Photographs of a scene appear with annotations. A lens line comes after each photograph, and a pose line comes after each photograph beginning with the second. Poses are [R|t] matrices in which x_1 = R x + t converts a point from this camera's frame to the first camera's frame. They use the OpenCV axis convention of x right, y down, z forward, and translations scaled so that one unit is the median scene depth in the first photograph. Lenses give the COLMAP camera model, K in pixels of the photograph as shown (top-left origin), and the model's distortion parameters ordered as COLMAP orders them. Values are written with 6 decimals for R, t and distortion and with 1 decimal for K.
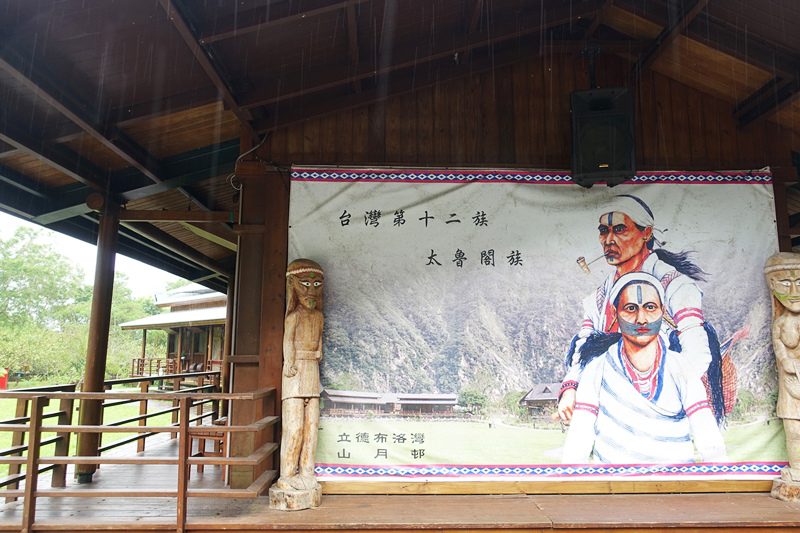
lens RADIAL K [[554.7, 0, 400.0], [0, 554.7, 266.5], [0, 0, 1]] dist [-0.003143, -0.000802]
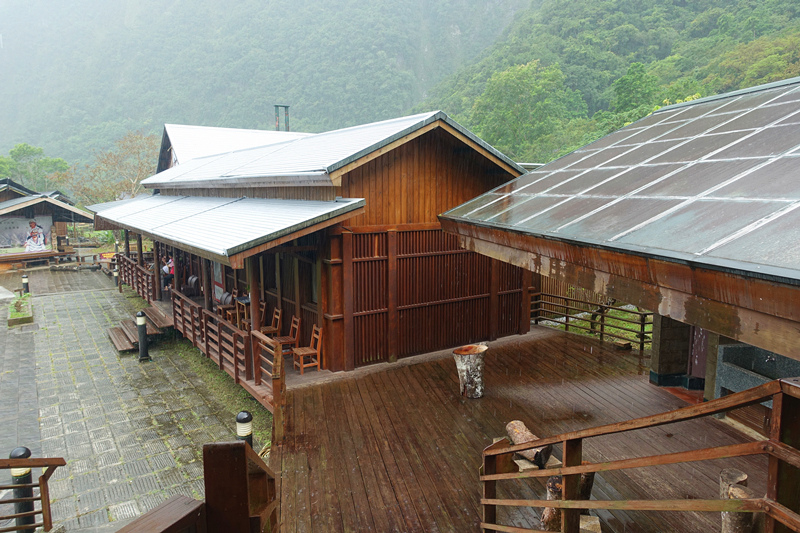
lens RADIAL K [[554.7, 0, 400.0], [0, 554.7, 266.5], [0, 0, 1]] dist [-0.003143, -0.000802]
pose [[0.497459, -0.121303, 0.858965, -4.008018], [-0.134677, 0.967370, 0.214609, -1.944242], [-0.856970, -0.222442, 0.464890, -7.607655]]
